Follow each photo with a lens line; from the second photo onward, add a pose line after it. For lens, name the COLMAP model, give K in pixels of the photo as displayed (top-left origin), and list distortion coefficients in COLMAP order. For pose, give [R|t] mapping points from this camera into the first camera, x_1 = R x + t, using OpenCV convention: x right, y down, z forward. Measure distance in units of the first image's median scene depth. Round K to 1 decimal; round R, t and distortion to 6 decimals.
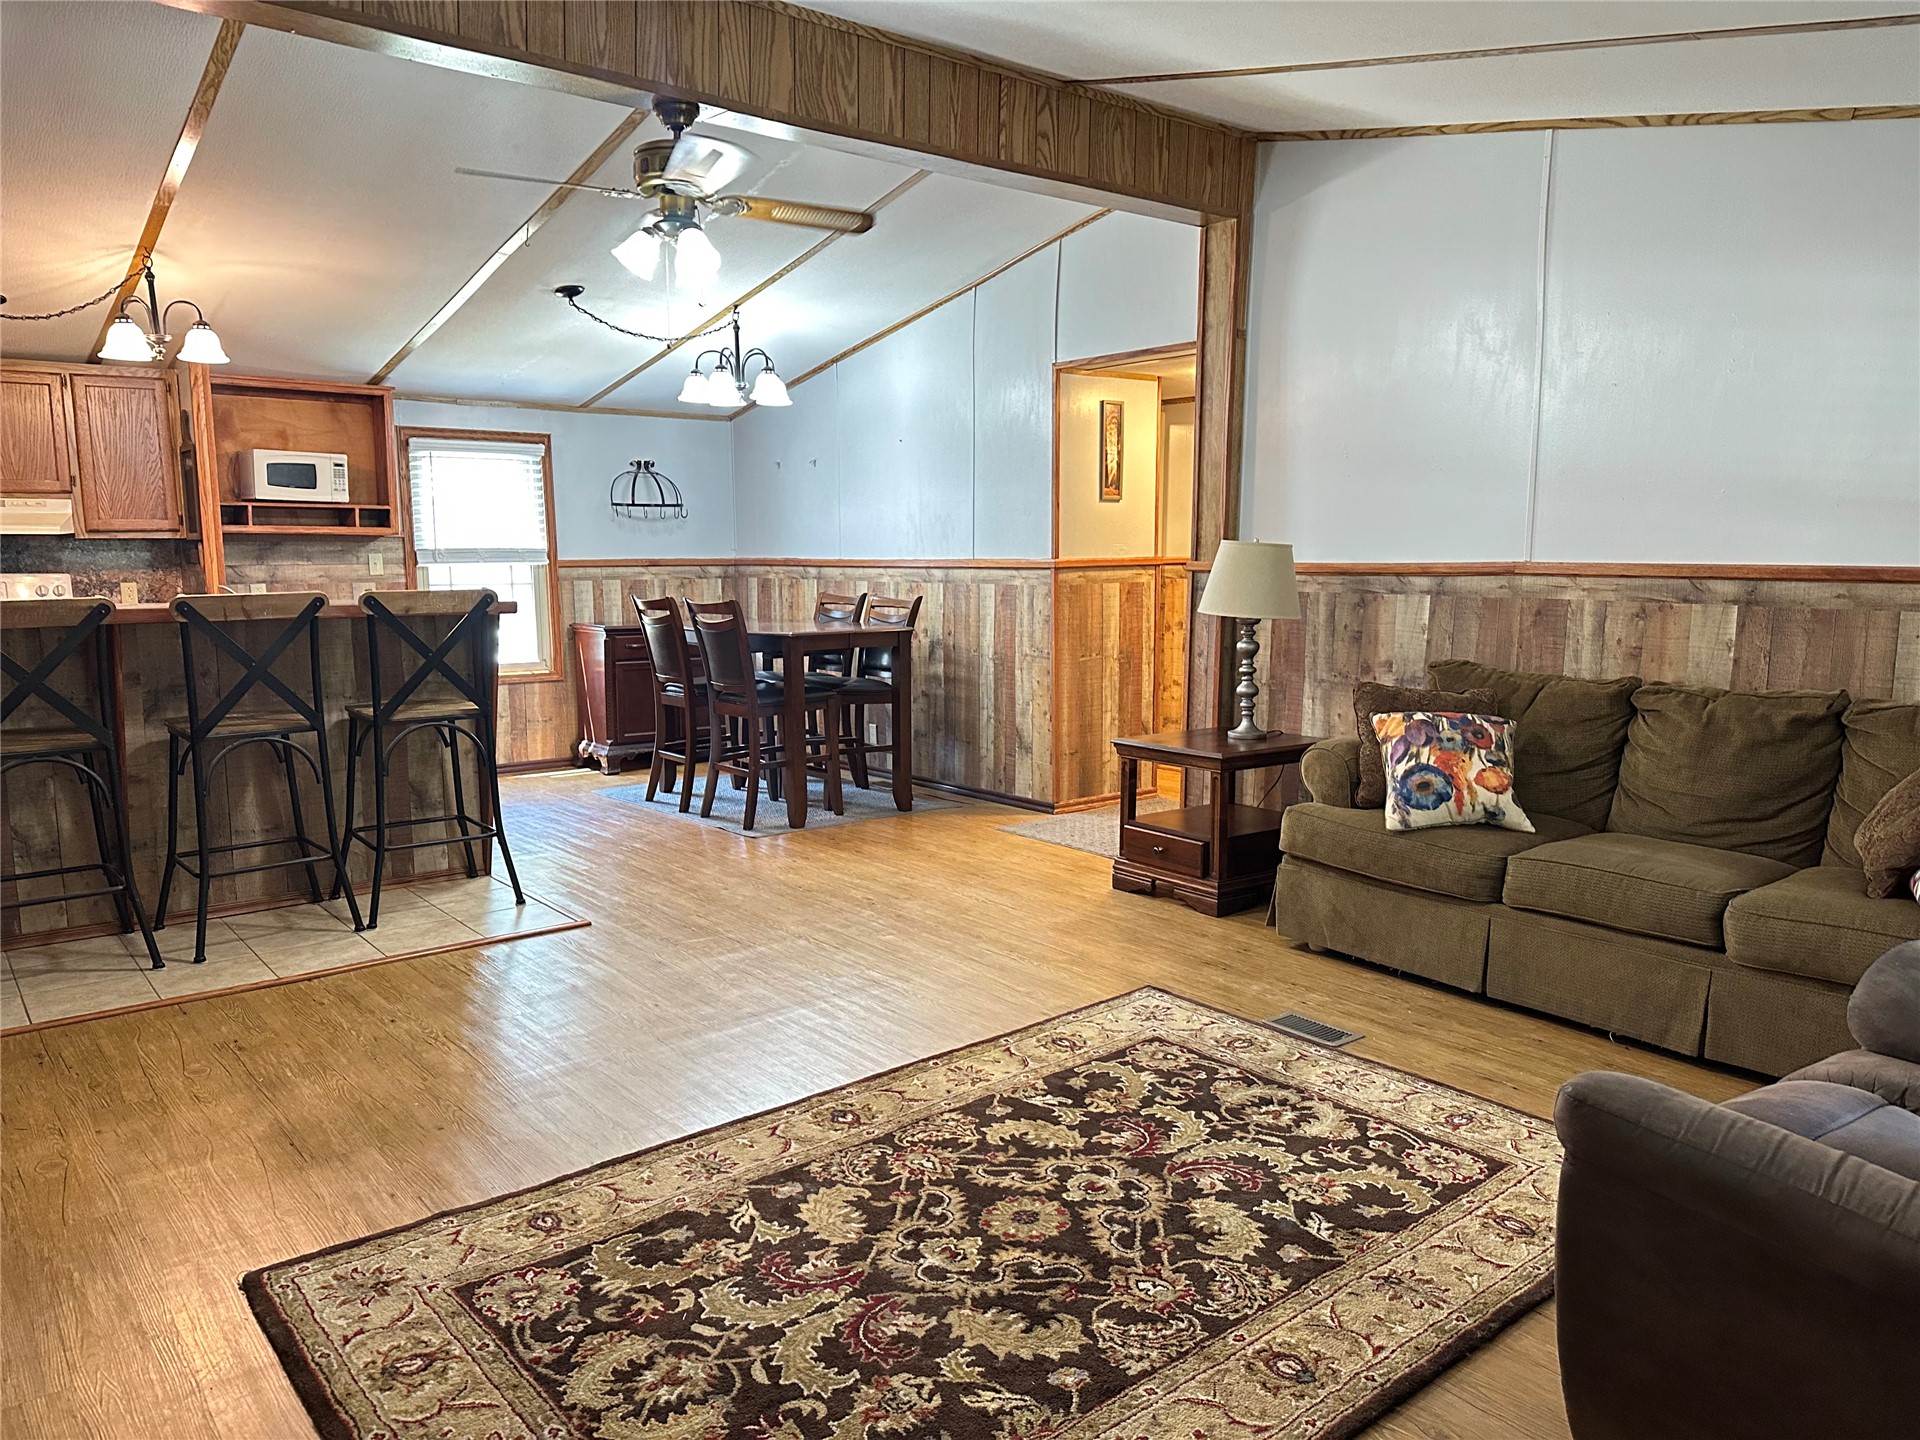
lens RADIAL K [[1356.9, 0, 989.4], [0, 1356.9, 759.3], [0, 0, 1]] dist [0.044816, -0.055103]
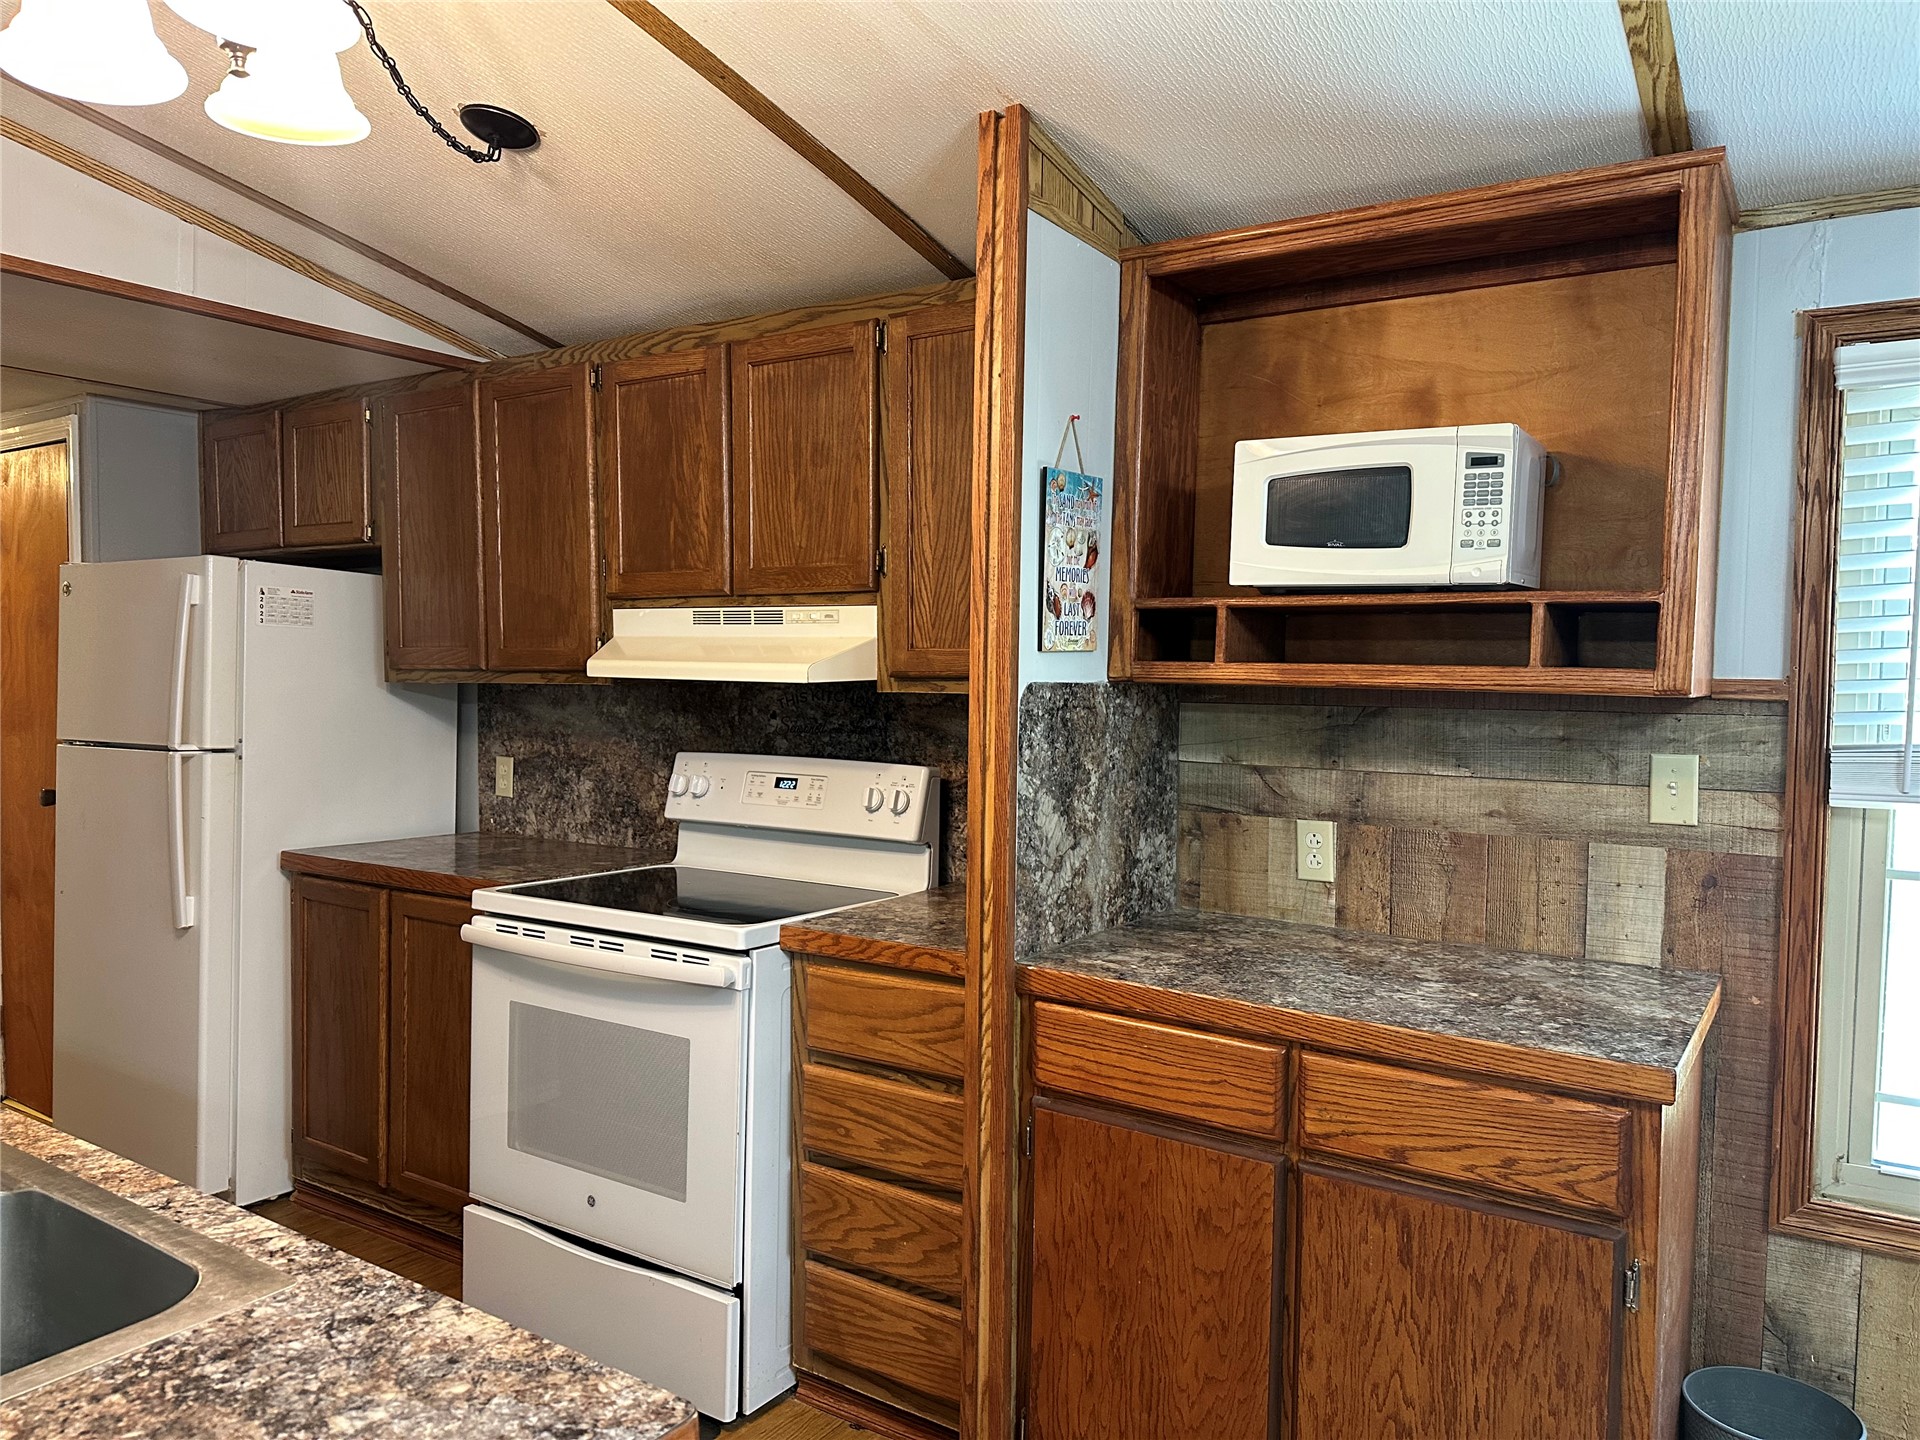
lens RADIAL K [[1346.3, 0, 965.4], [0, 1346.3, 727.0], [0, 0, 1]] dist [0.111403, -0.145852]
pose [[0.292076, 0.048146, -0.955182, -0.218664], [-0.160920, 0.986967, 0.000542, -0.138459], [0.942760, 0.153550, 0.296017, 0.804277]]
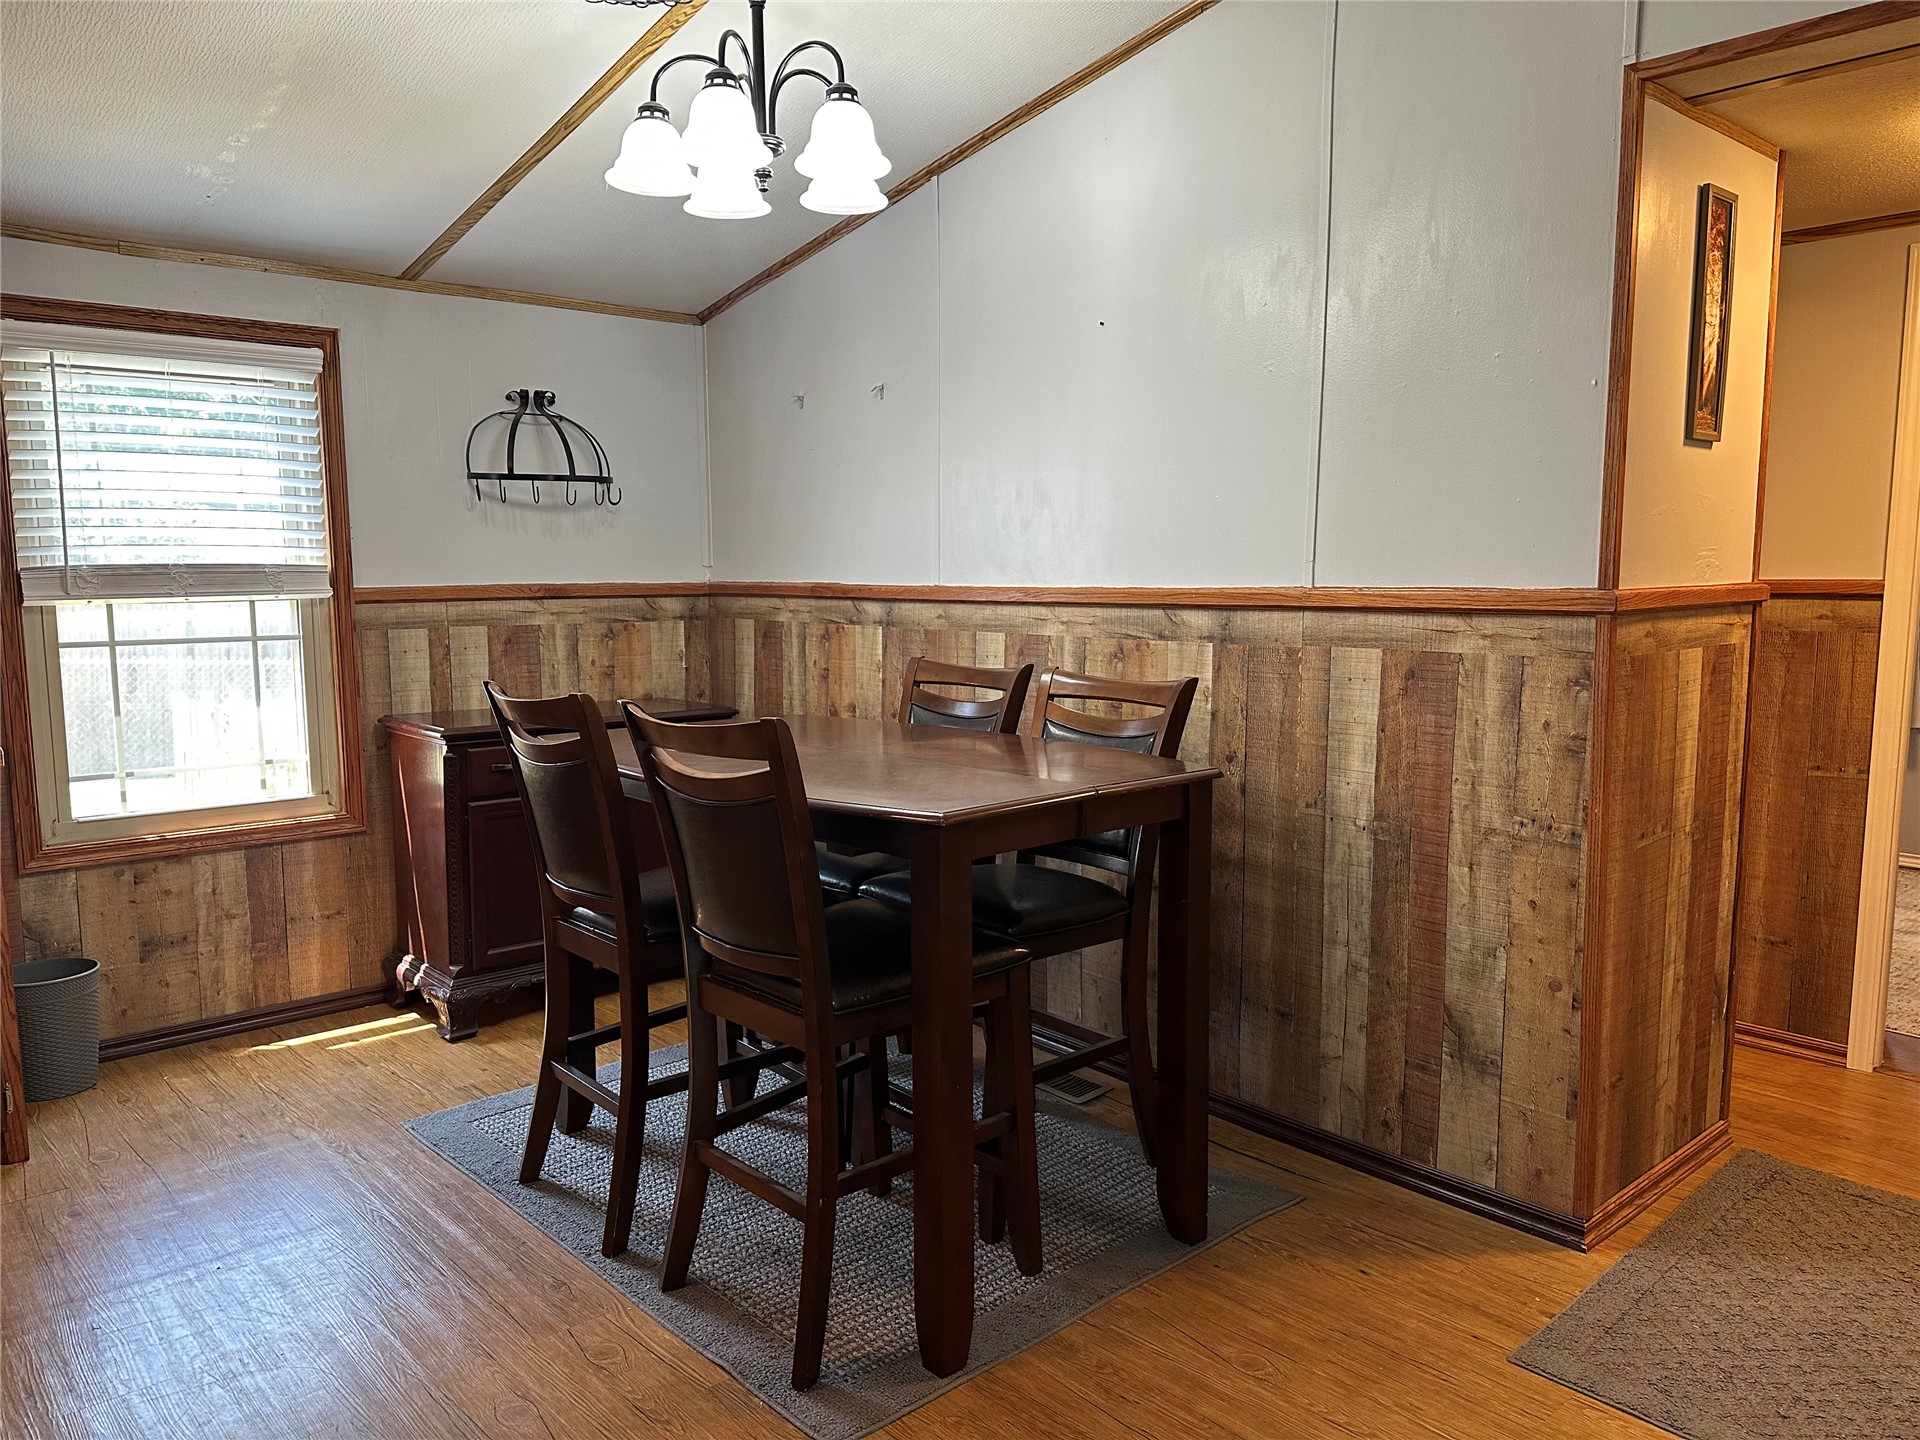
lens RADIAL K [[1353.4, 0, 955.5], [0, 1353.4, 737.2], [0, 0, 1]] dist [0.012718, -0.017109]
pose [[0.999439, -0.004607, 0.033164, -0.135234], [0.005478, 0.999641, -0.026229, -0.090791], [-0.033031, 0.026396, 0.999106, 0.585327]]
